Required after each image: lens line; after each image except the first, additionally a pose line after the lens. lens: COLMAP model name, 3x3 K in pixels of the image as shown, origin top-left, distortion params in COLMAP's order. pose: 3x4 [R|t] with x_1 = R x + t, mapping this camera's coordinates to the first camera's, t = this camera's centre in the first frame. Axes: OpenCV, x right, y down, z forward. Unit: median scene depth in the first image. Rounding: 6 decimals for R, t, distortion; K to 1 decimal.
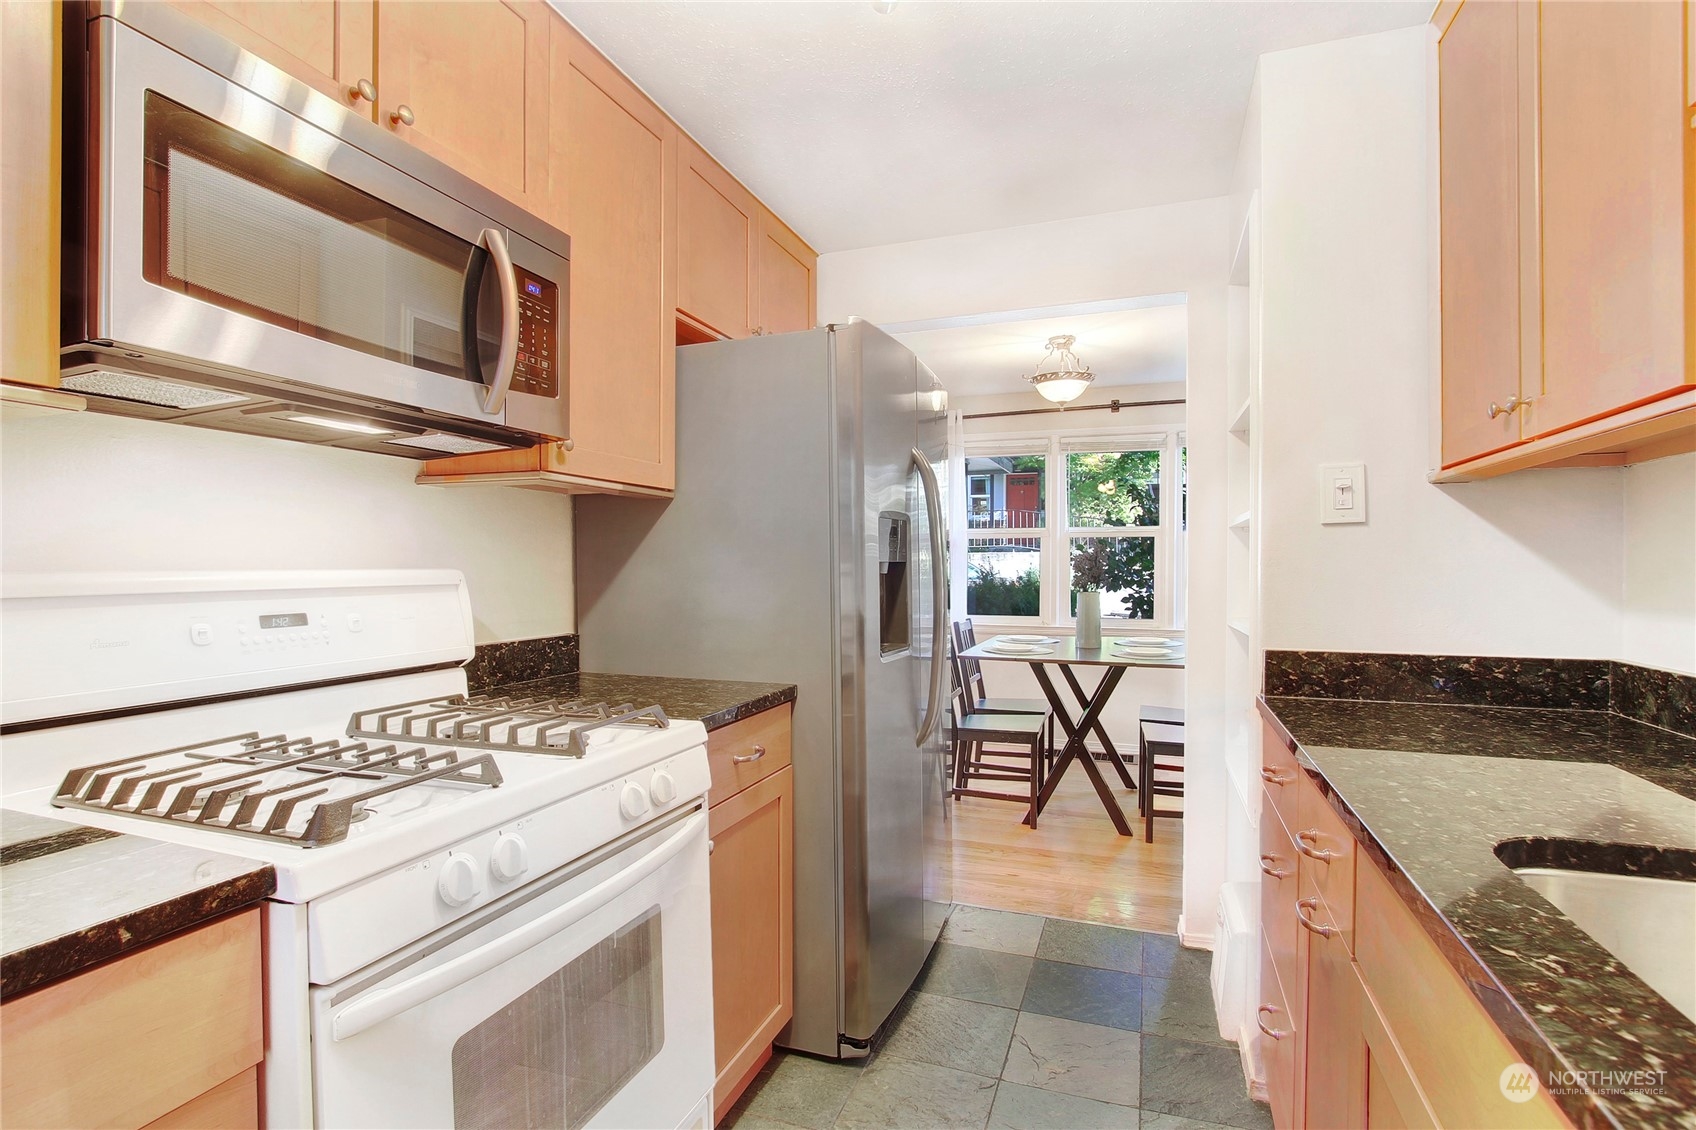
lens RADIAL K [[797.3, 0, 847.6], [0, 797.3, 568.8], [0, 0, 1]] dist [0.000149, 0.000010]
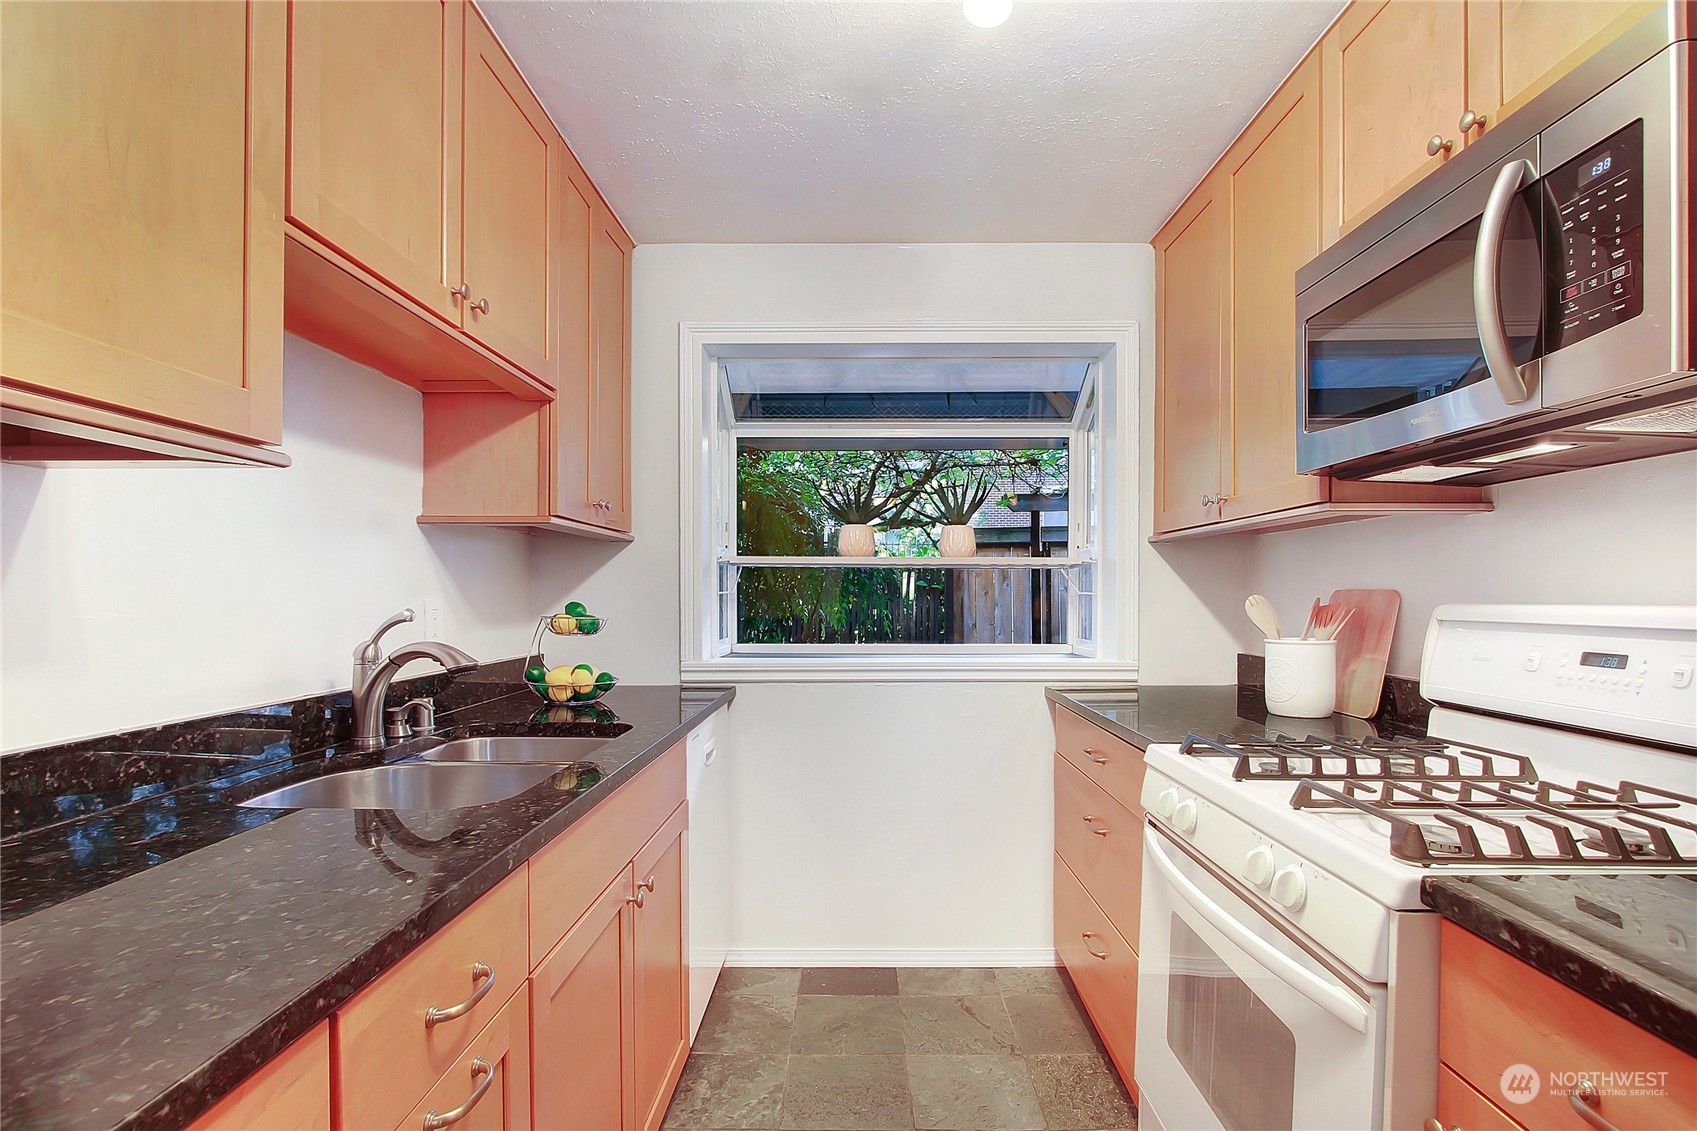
lens RADIAL K [[816.8, 0, 848.0], [0, 816.8, 580.3], [0, 0, 1]] dist [-0.014779, 0.004437]
pose [[-0.943597, -0.001476, -0.331092, 0.385216], [0.003311, 0.999898, -0.013893, -0.015754], [0.331079, -0.014205, -0.943496, 1.414053]]
